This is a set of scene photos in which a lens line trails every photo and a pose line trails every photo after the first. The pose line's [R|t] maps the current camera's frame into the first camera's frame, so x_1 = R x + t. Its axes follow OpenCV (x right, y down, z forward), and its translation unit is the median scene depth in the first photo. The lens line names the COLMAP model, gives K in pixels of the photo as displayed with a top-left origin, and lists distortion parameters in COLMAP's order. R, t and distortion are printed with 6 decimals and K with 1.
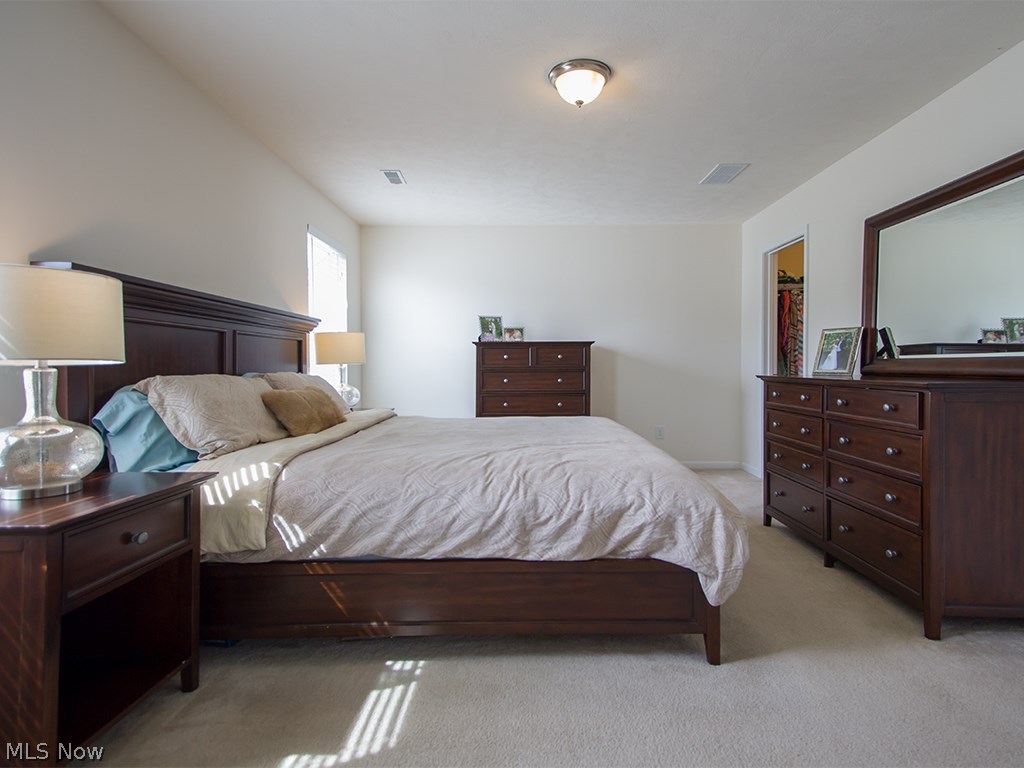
lens RADIAL K [[607.8, 0, 515.3], [0, 607.8, 375.2], [0, 0, 1]] dist [0.047274, 0.000664]
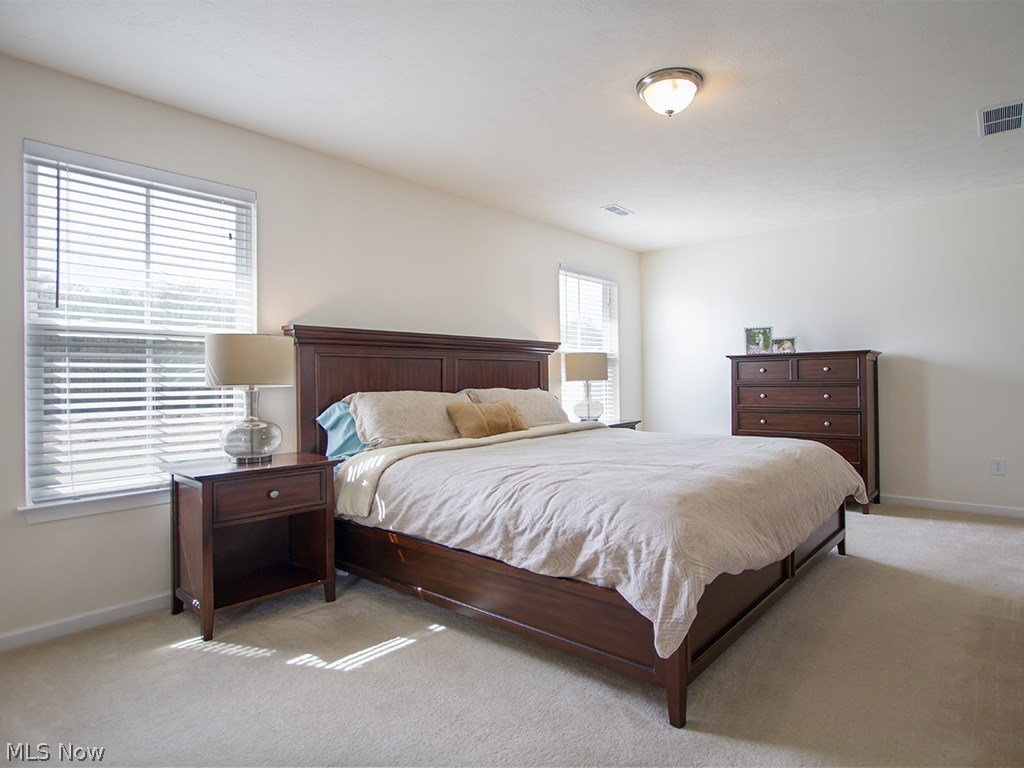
lens RADIAL K [[573.2, 0, 526.8], [0, 573.2, 379.3], [0, 0, 1]] dist [-0.004567, -0.000667]
pose [[0.754860, -0.008706, -0.655829, 0.712336], [0.000631, 0.999921, -0.012548, -0.014348], [0.655886, 0.009058, 0.754805, 0.246973]]
